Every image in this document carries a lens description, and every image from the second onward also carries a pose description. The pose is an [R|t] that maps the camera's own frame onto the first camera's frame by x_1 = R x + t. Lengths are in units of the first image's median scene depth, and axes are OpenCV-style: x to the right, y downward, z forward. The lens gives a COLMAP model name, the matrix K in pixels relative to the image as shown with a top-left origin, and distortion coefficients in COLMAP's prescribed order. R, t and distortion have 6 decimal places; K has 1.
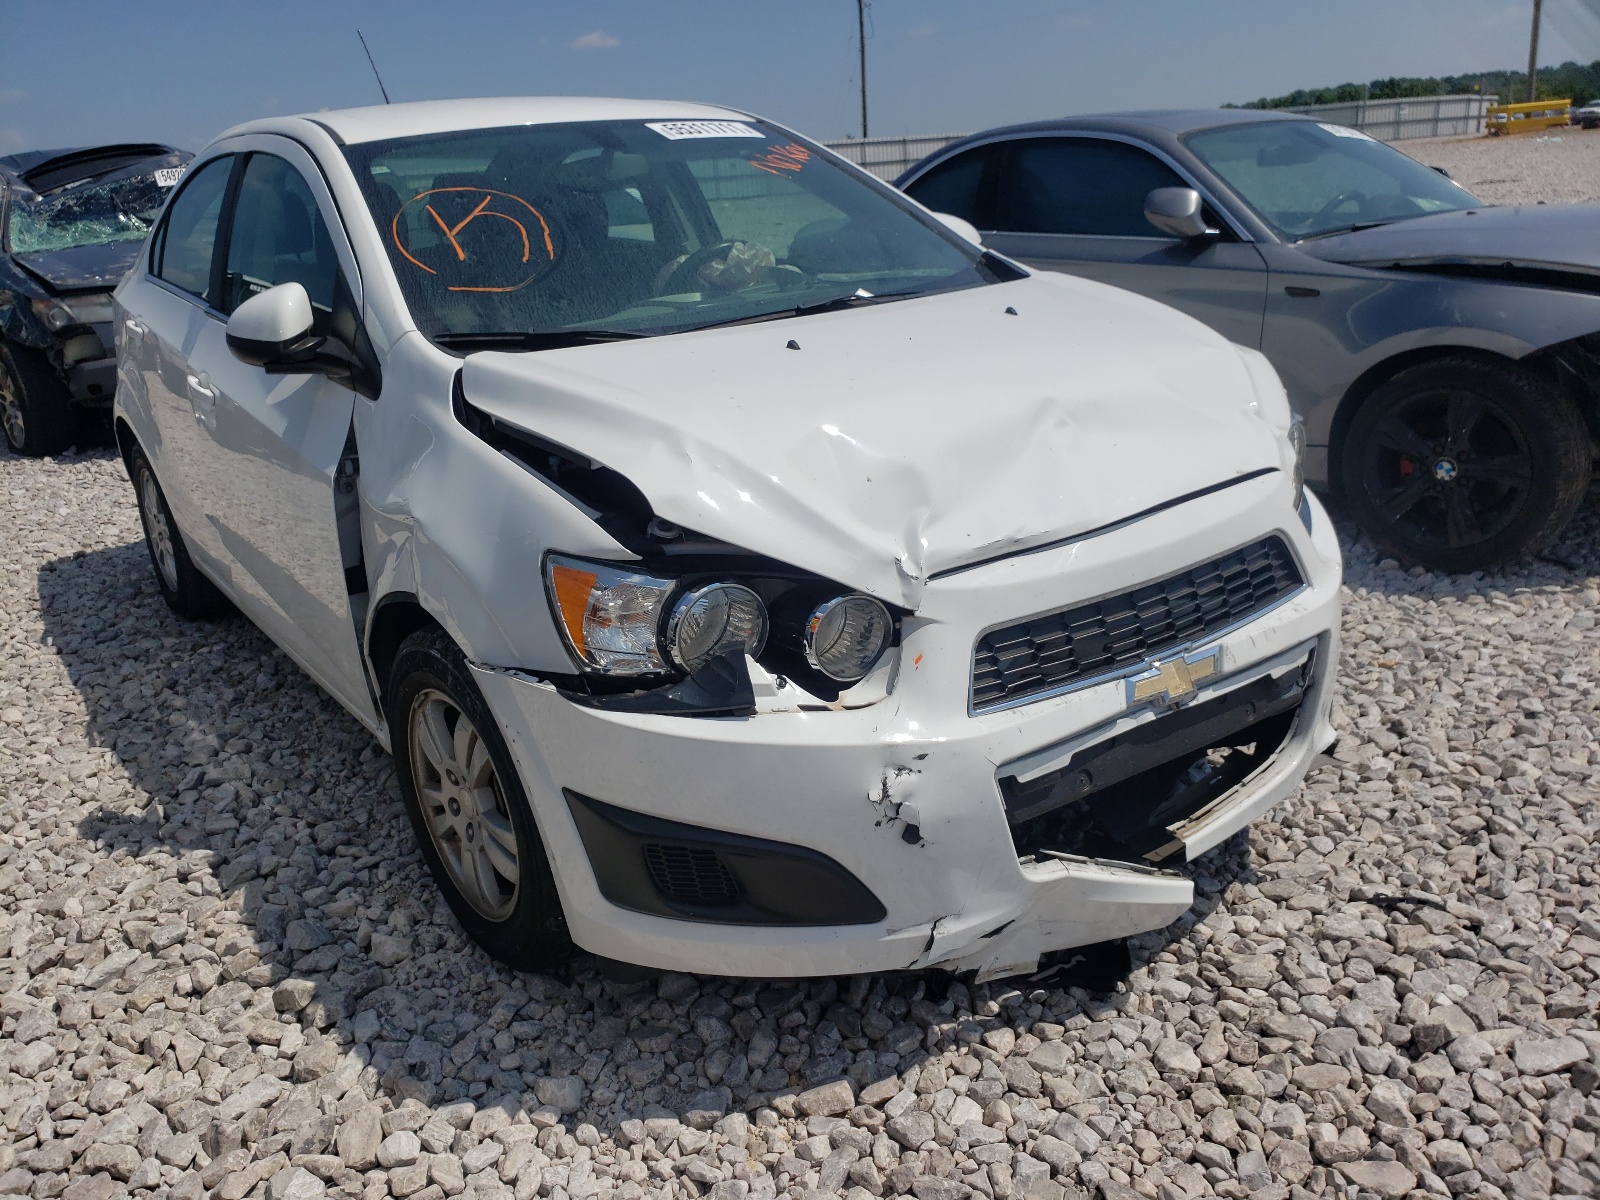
lens RADIAL K [[1269.4, 0, 800.0], [0, 1269.4, 600.0], [0, 0, 1]] dist [0.122344, -0.161133]
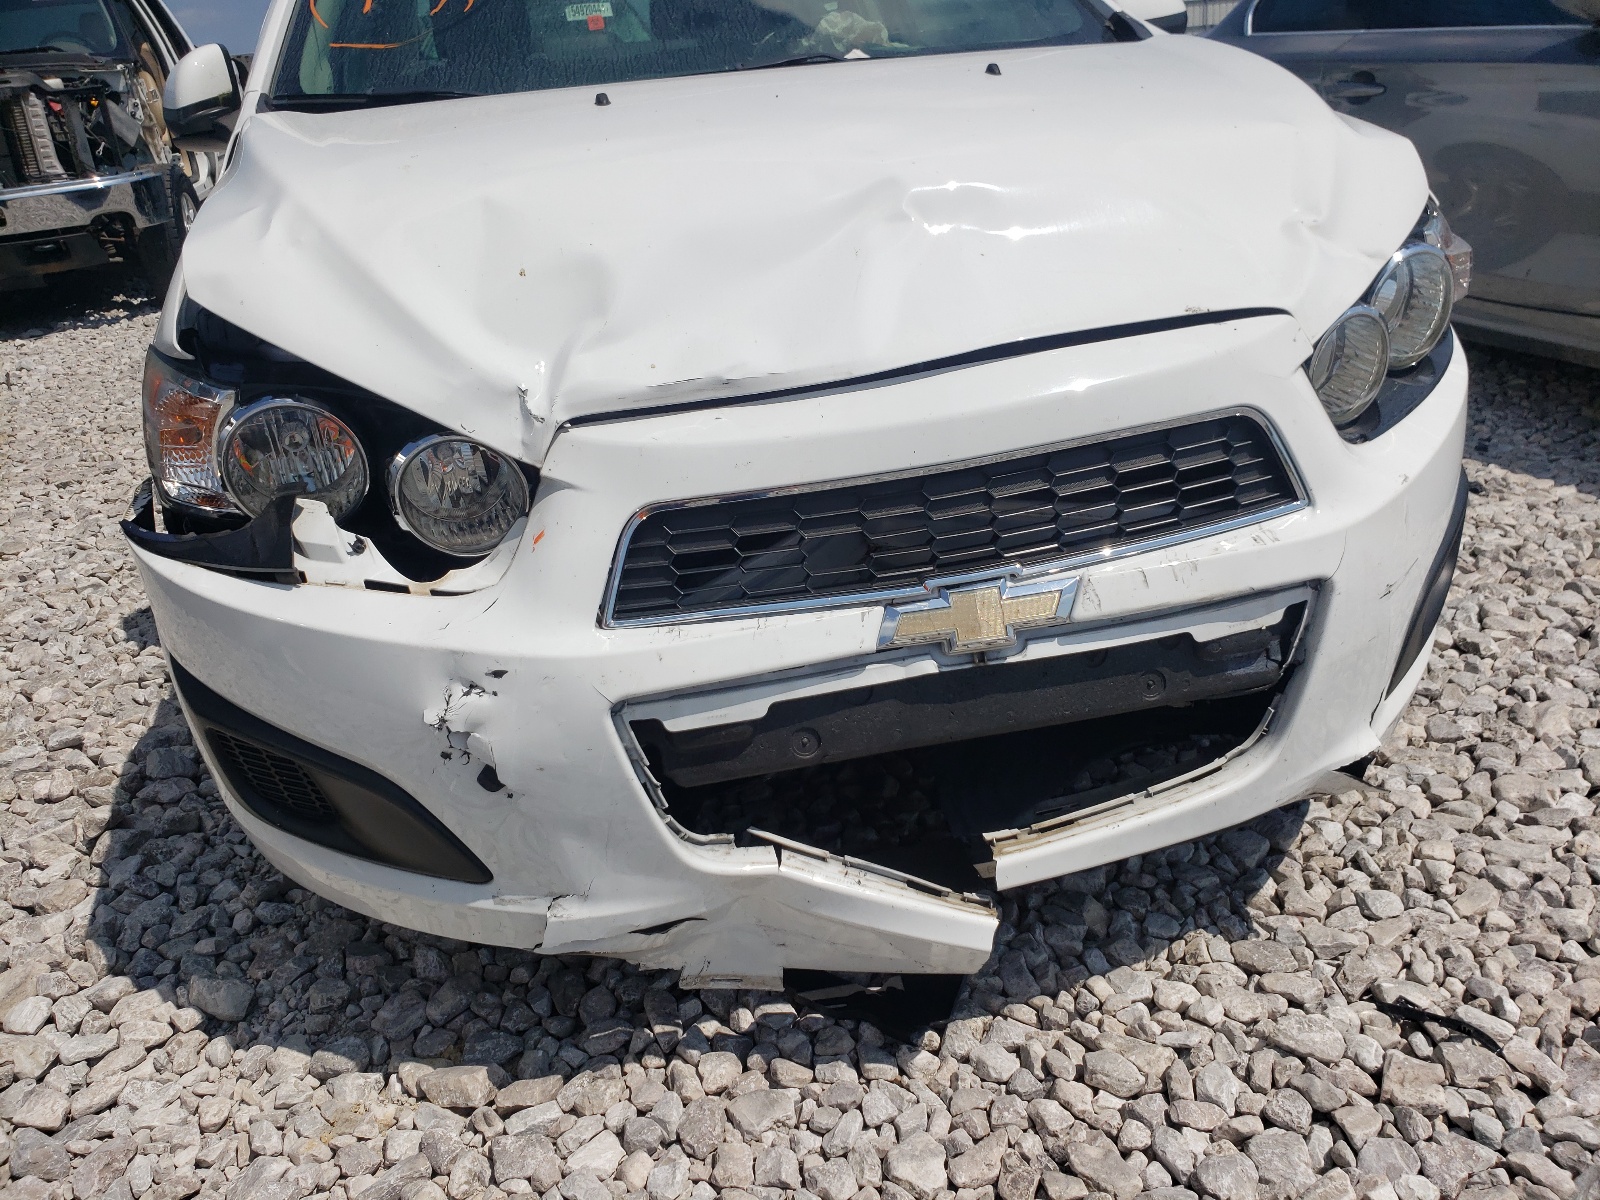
lens RADIAL K [[1269.4, 0, 800.0], [0, 1269.4, 600.0], [0, 0, 1]] dist [0.122344, -0.161133]
pose [[0.921500, 0.134513, -0.364342, 0.430158], [-0.099477, 0.988560, 0.113372, -0.011875], [0.375424, -0.068229, 0.924339, 0.353740]]
